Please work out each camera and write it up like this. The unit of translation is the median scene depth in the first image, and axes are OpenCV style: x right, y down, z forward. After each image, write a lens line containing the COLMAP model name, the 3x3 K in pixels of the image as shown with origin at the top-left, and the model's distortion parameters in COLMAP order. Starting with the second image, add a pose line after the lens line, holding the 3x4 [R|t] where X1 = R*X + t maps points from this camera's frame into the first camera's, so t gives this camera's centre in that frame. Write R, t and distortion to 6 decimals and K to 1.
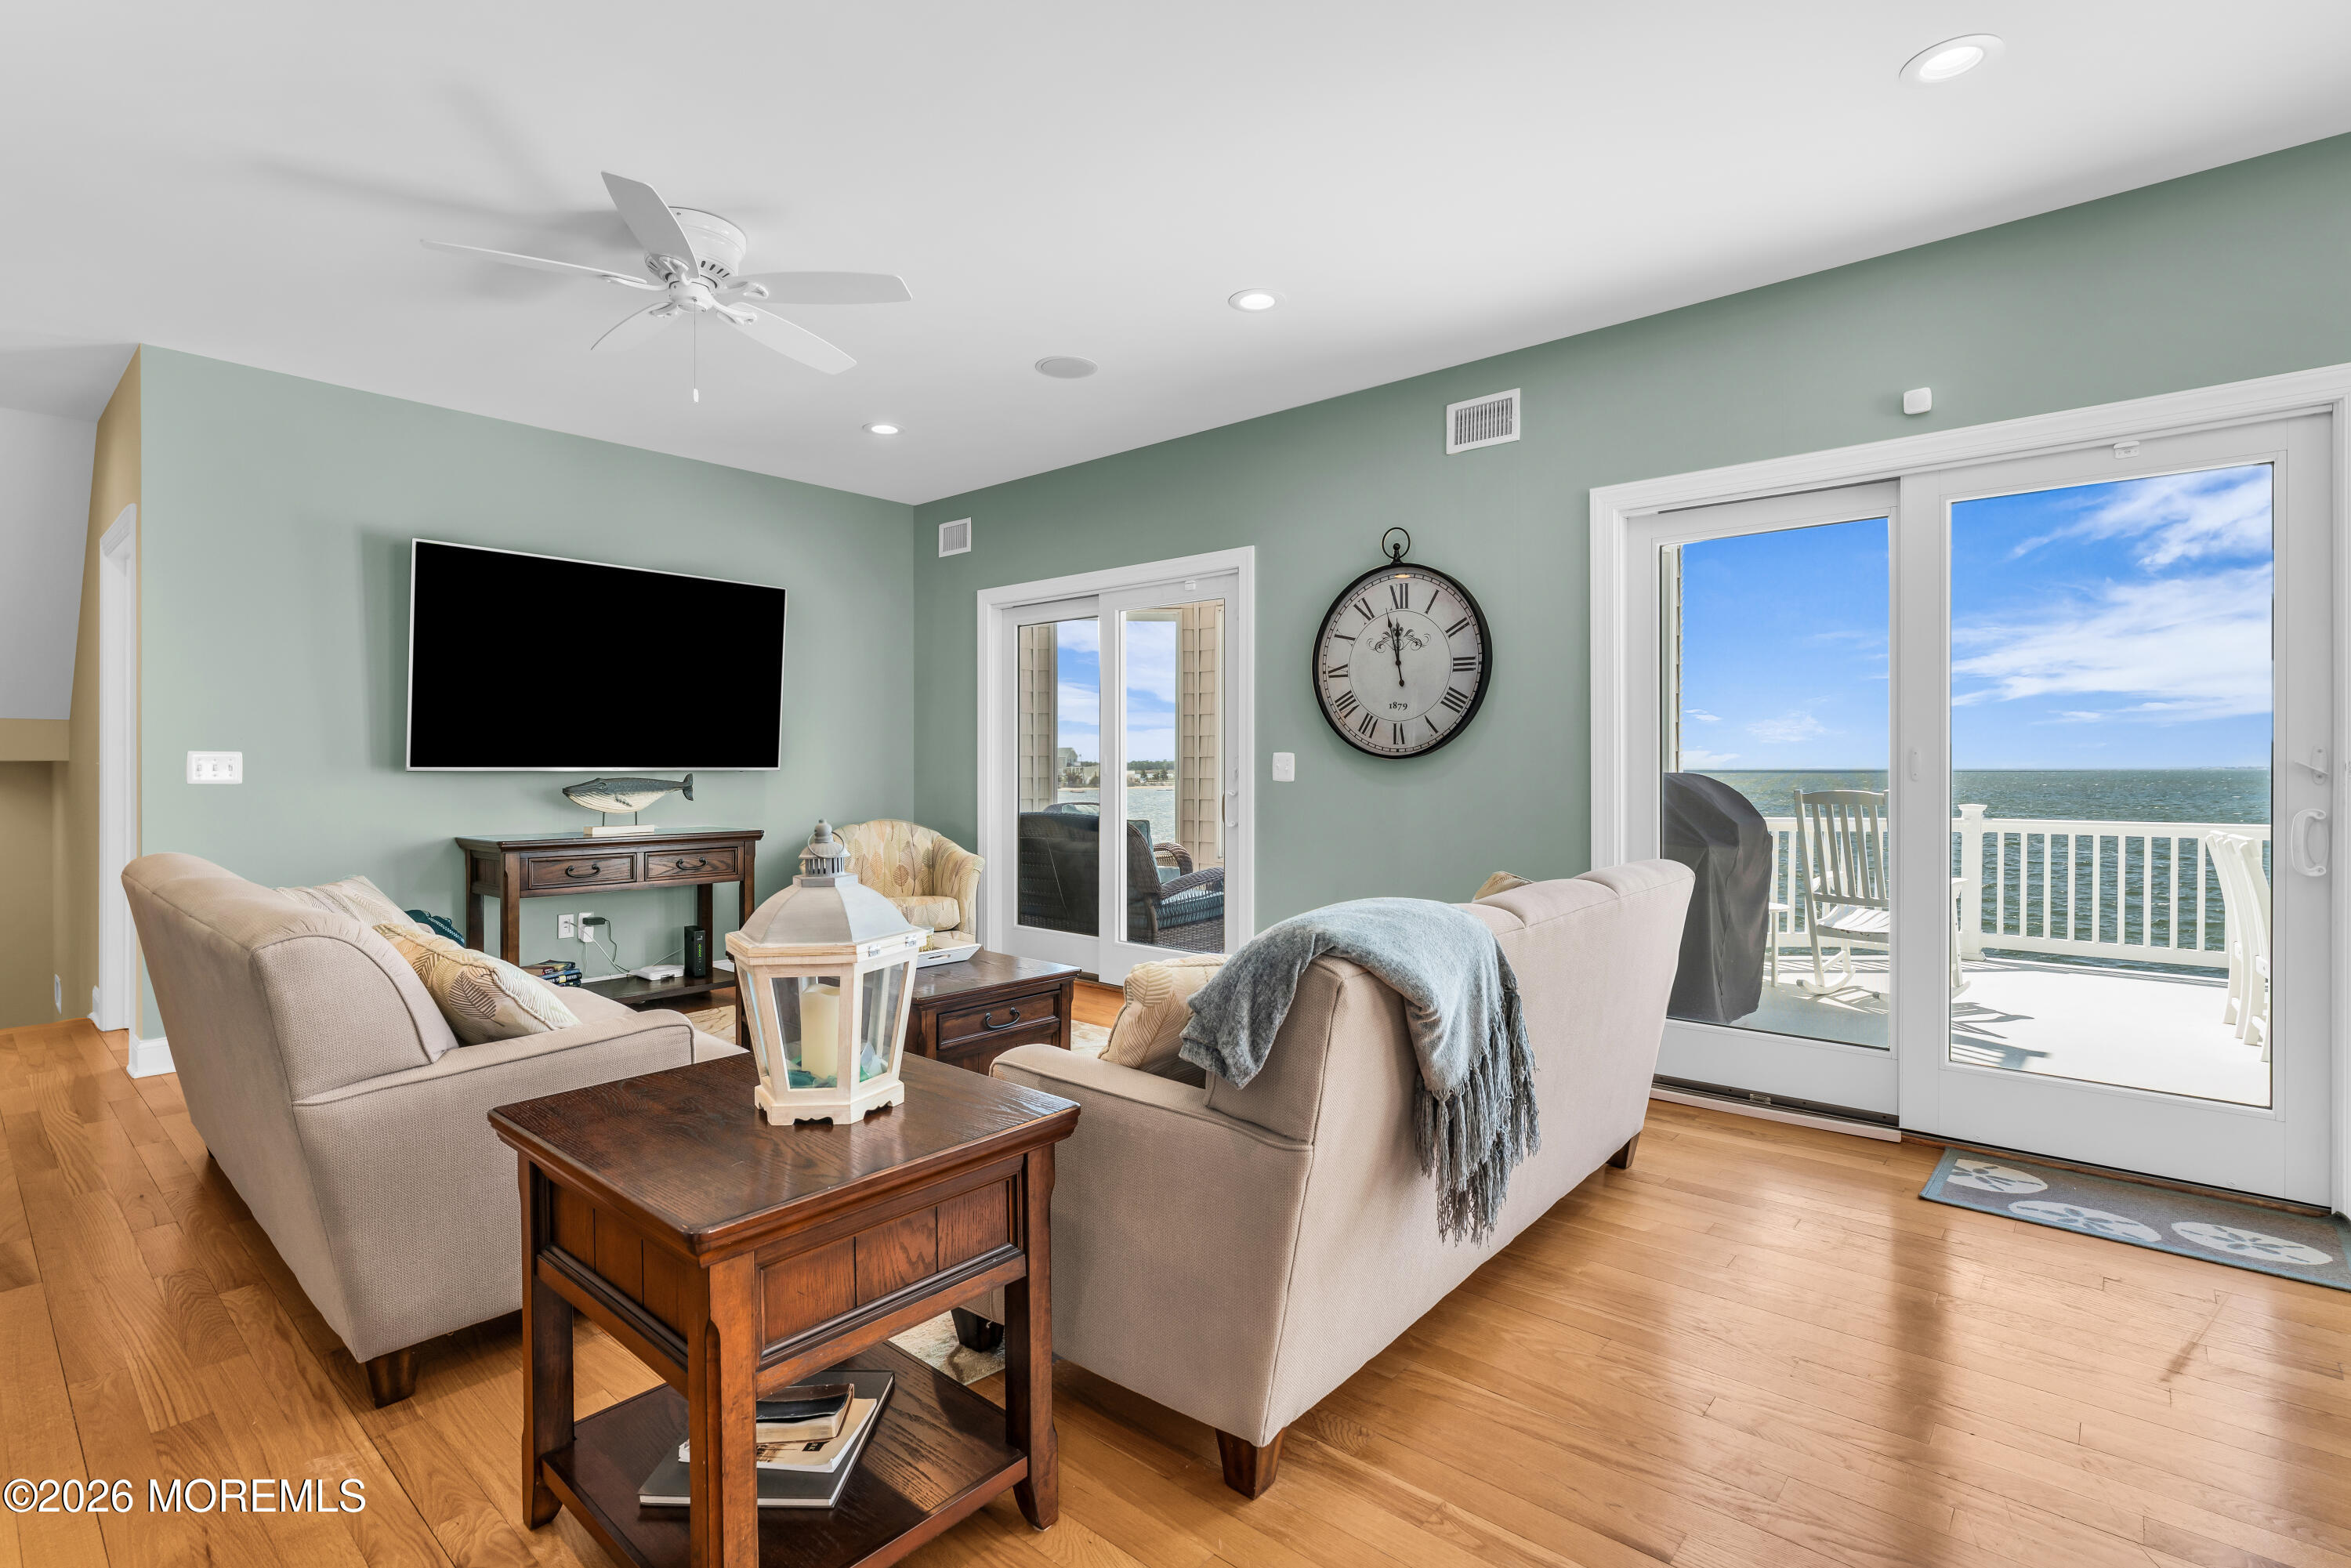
lens RADIAL K [[1096.0, 0, 1166.3], [0, 1096.0, 759.8], [0, 0, 1]] dist [-0.000902, 0.000369]
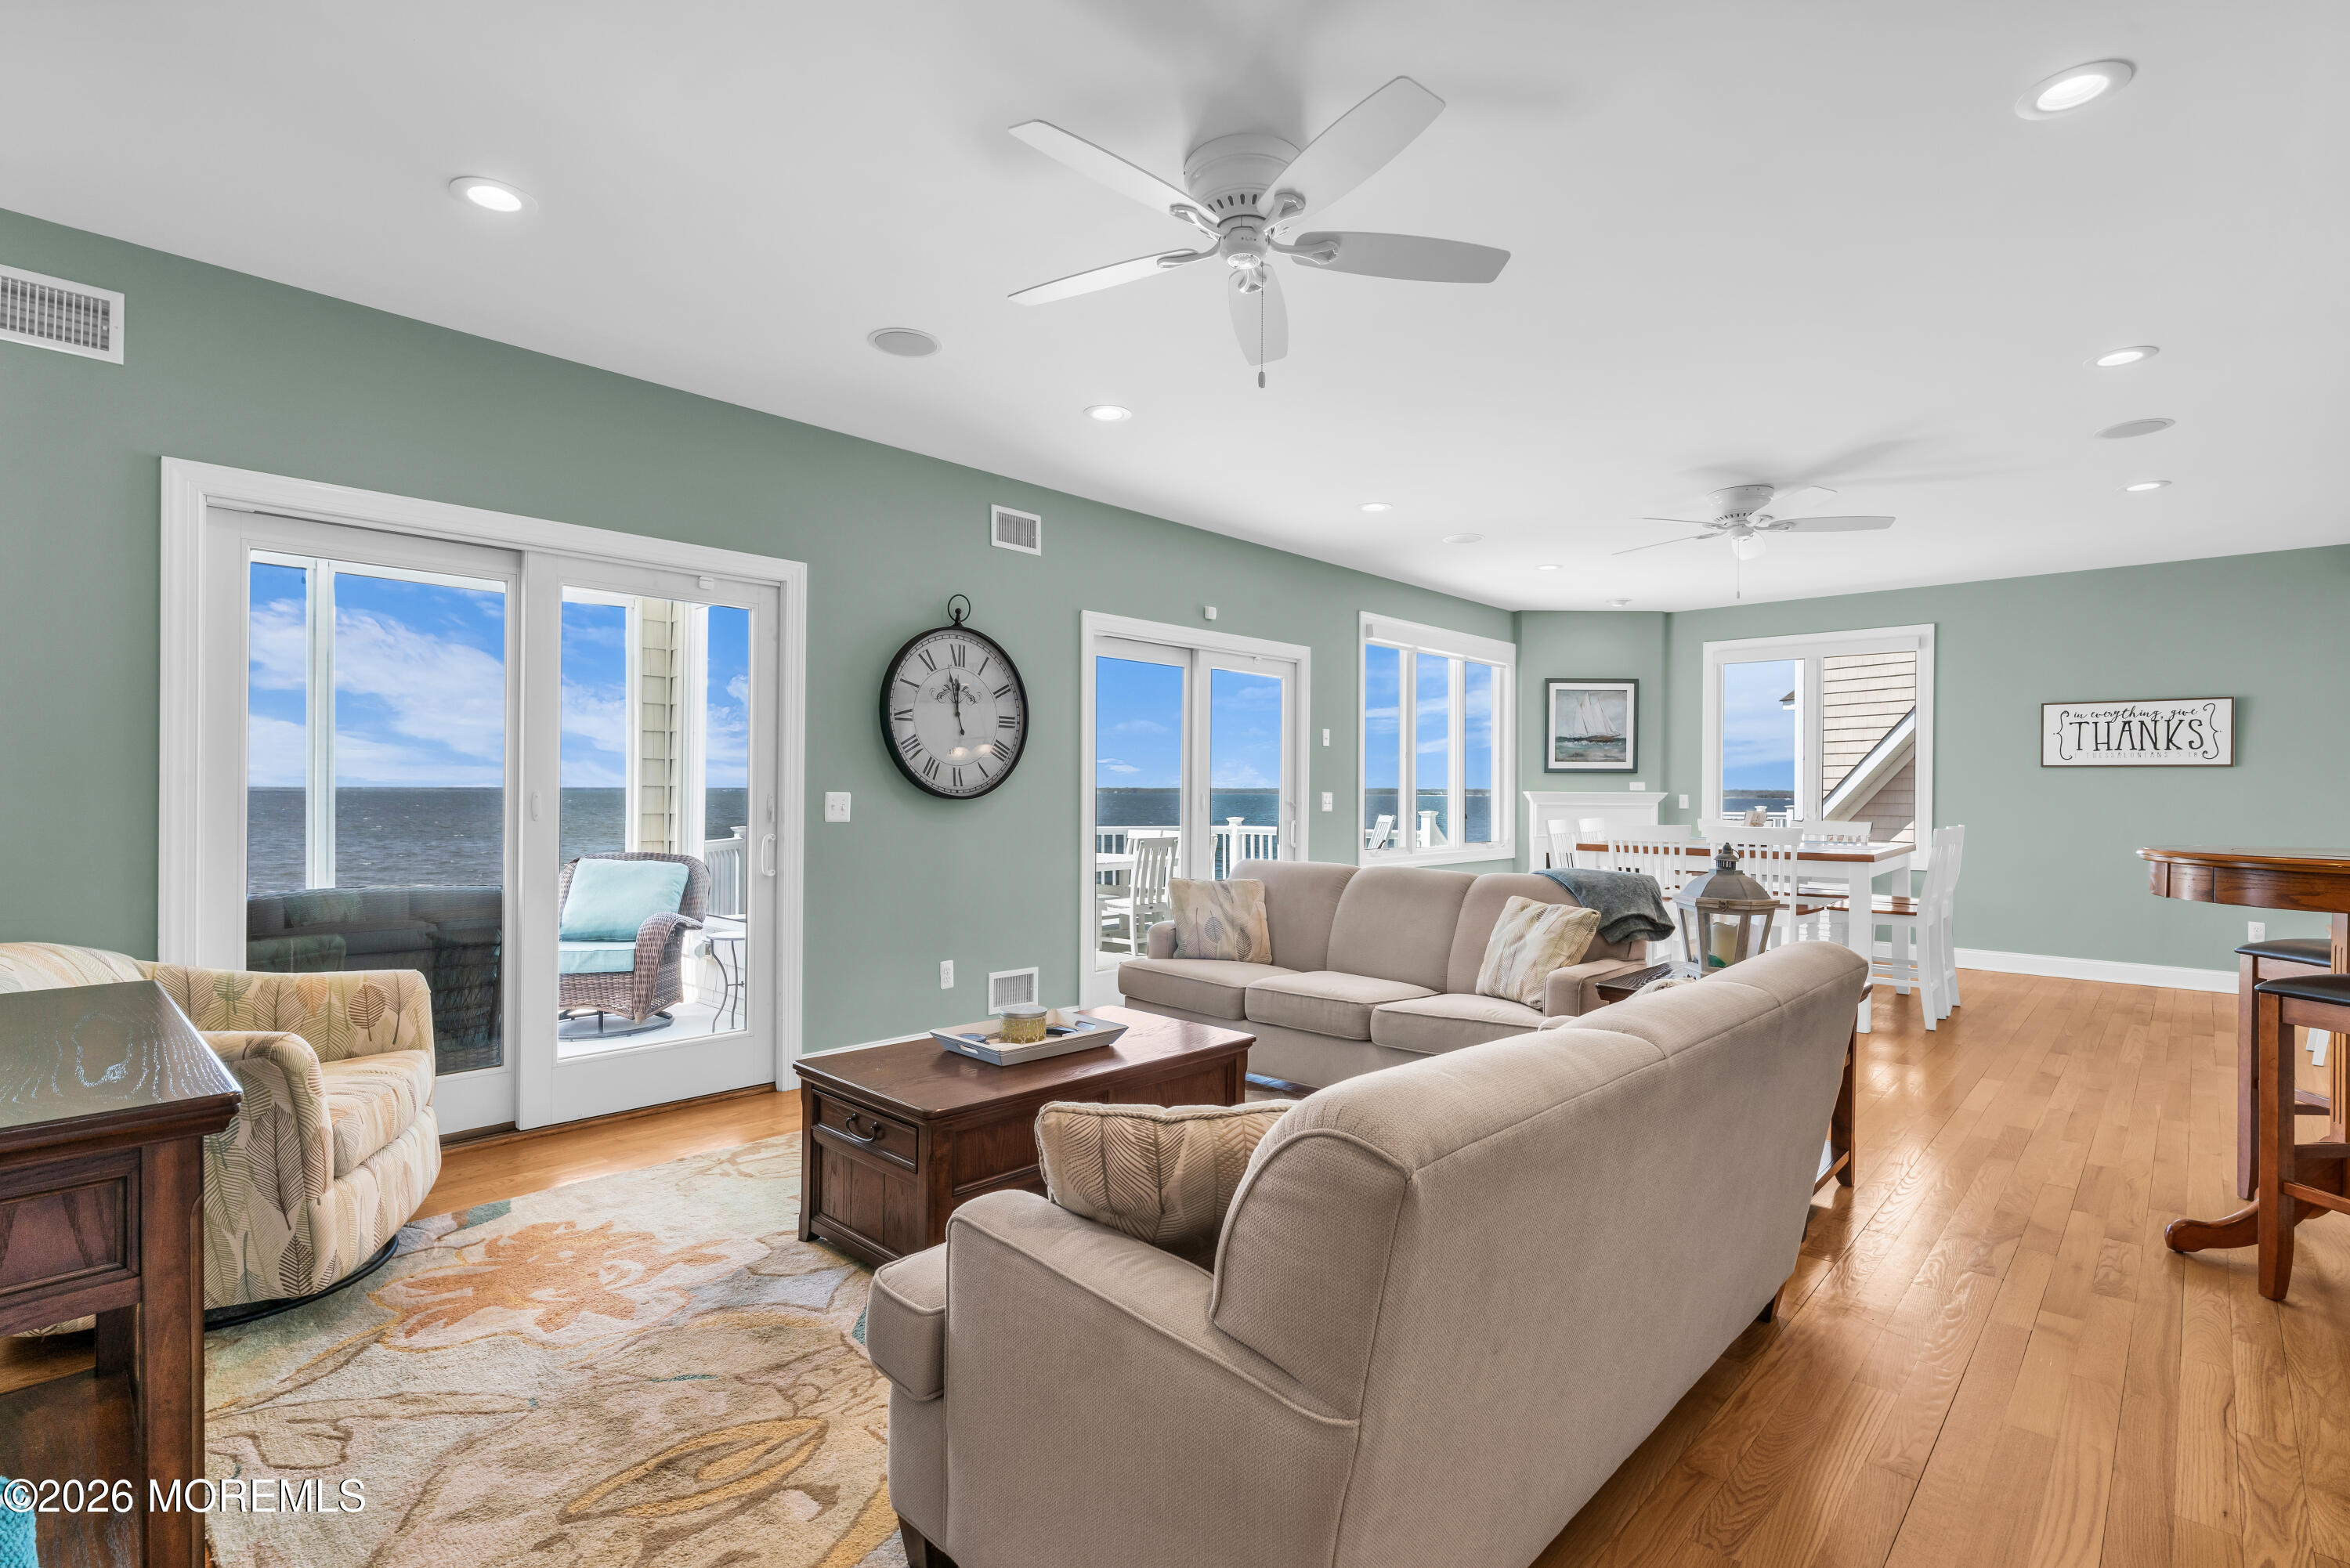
lens RADIAL K [[1087.3, 0, 1175.0], [0, 1087.3, 784.0], [0, 0, 1]] dist [0.001034, -0.000242]
pose [[0.037823, 0.007934, 0.999253, -0.898088], [-0.011826, 0.999902, -0.007491, -0.010587], [-0.999214, -0.011534, 0.037913, 0.731173]]
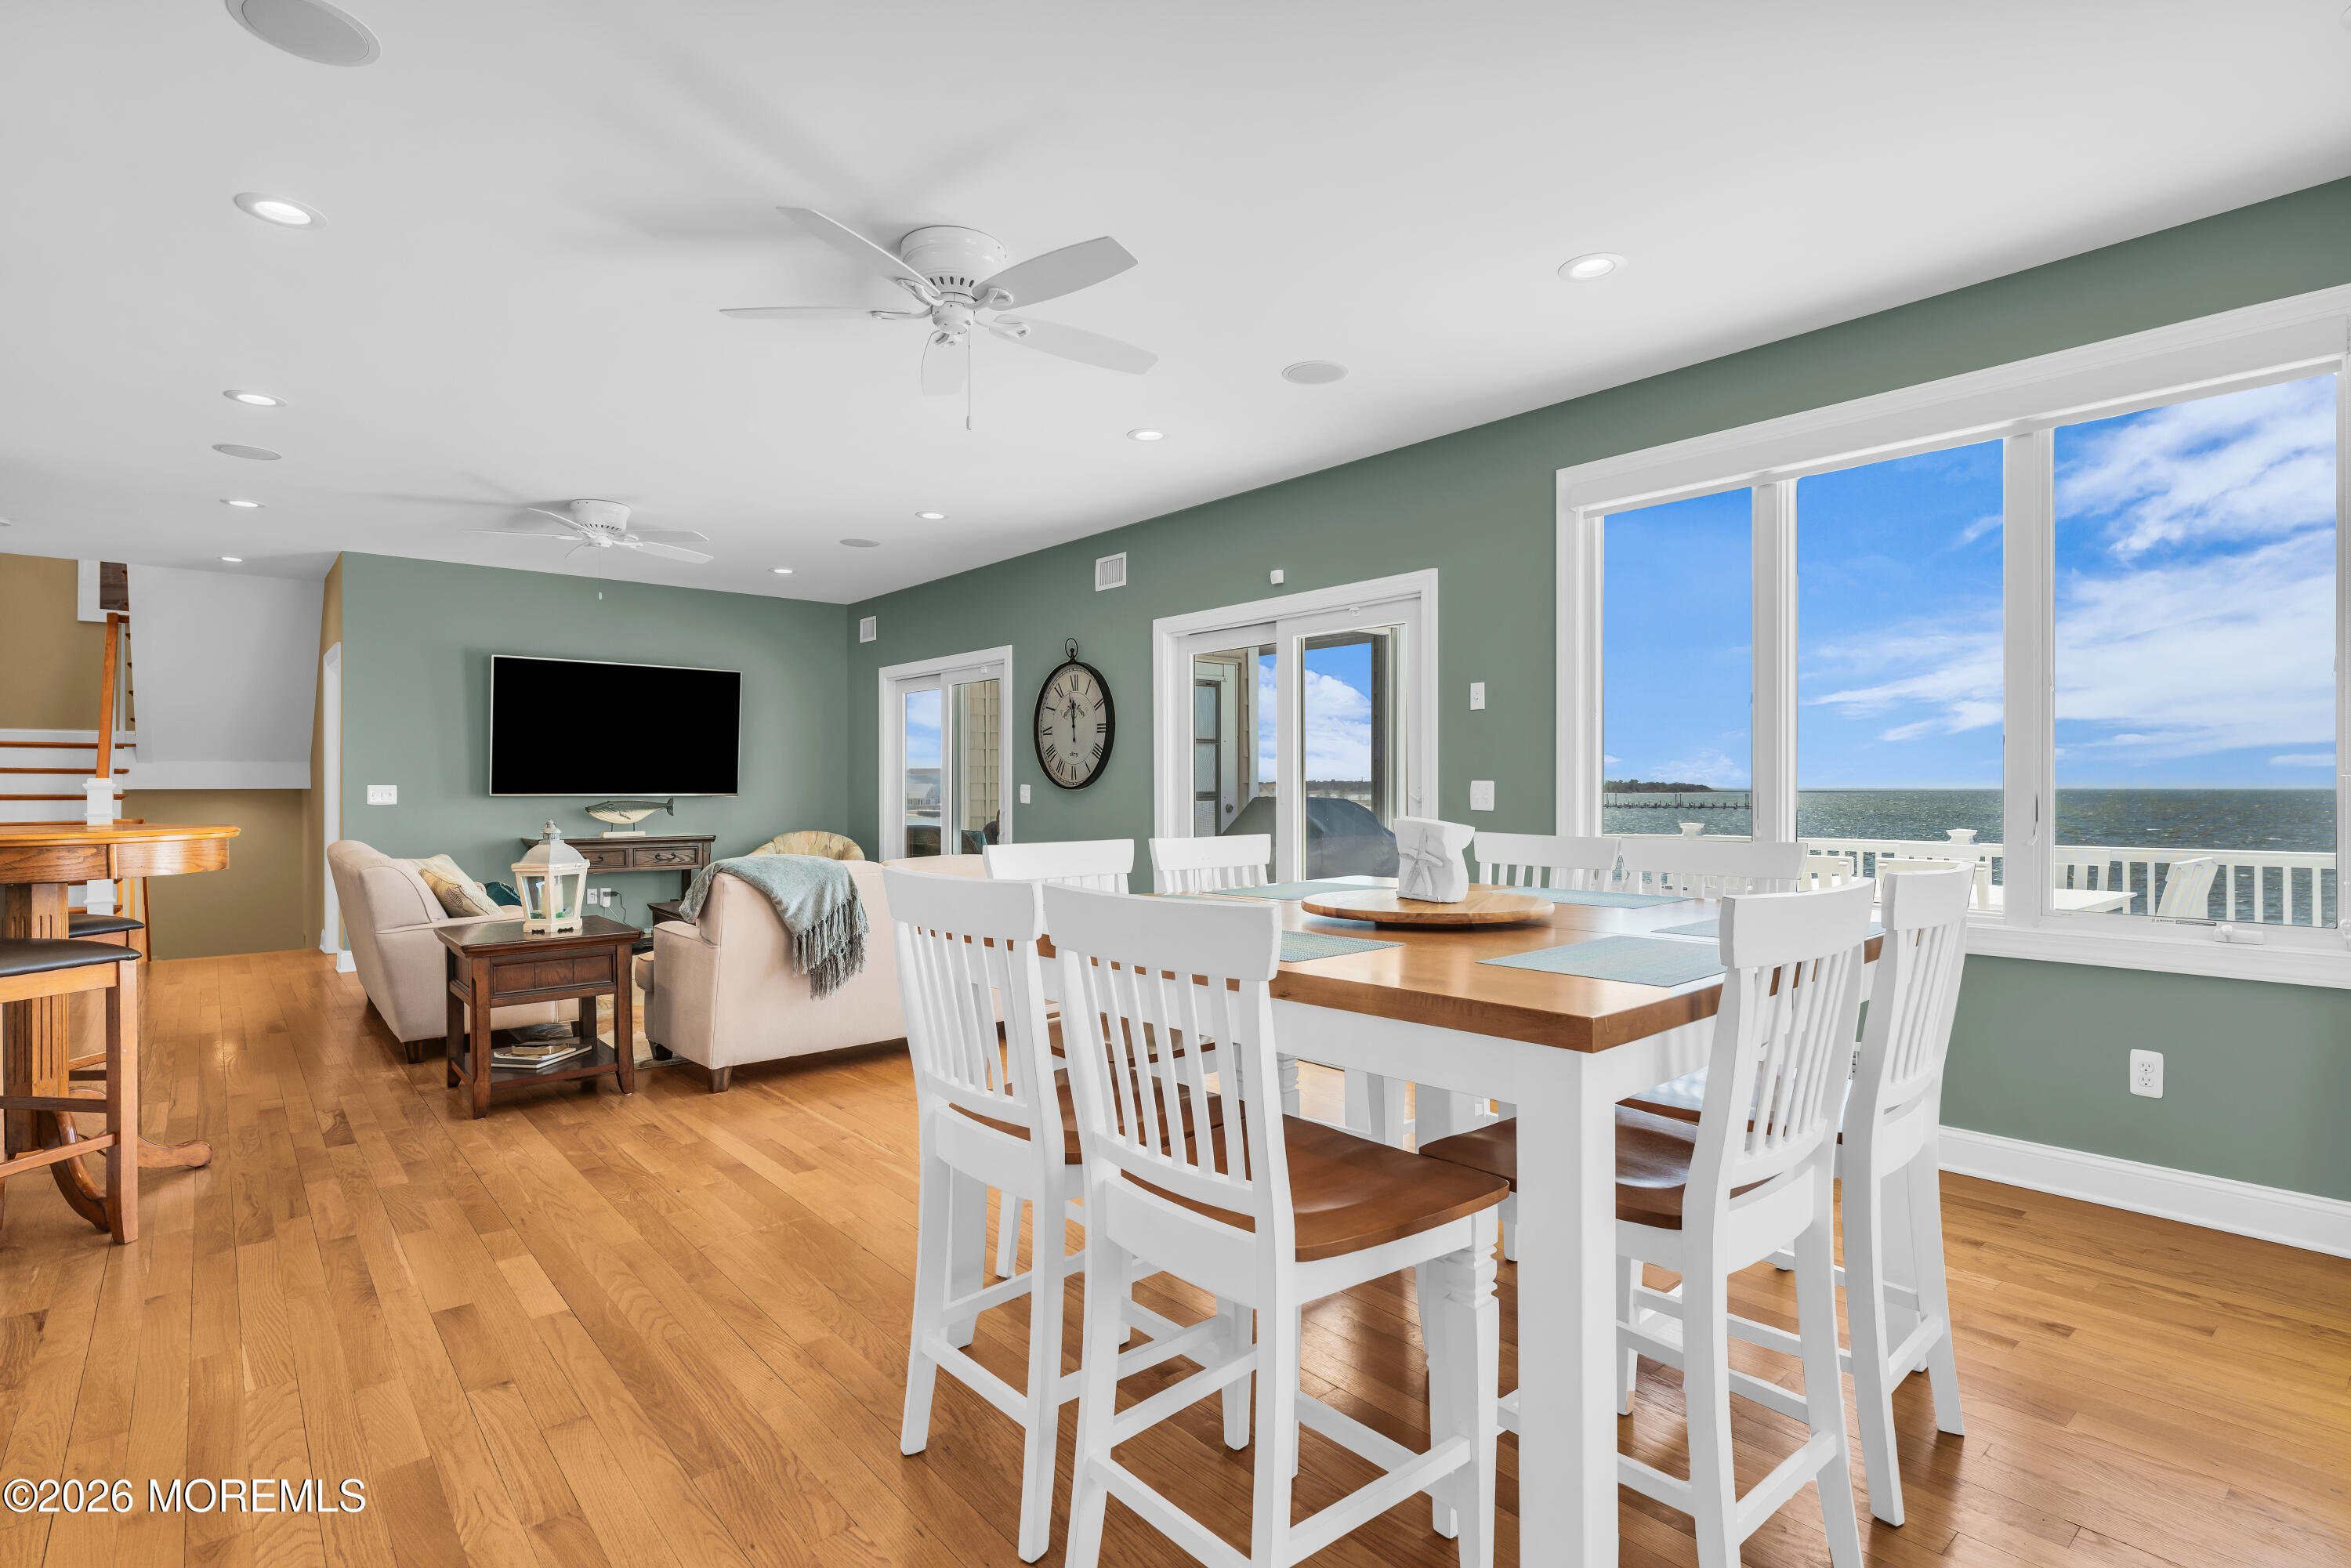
lens RADIAL K [[1134.5, 0, 1173.8], [0, 1134.5, 774.5], [0, 0, 1]] dist [0.001600, -0.000157]
pose [[0.989682, -0.001968, -0.143266, 0.575863], [0.001400, 0.999991, -0.004060, -0.014537], [0.143273, 0.003817, 0.989676, -0.545461]]
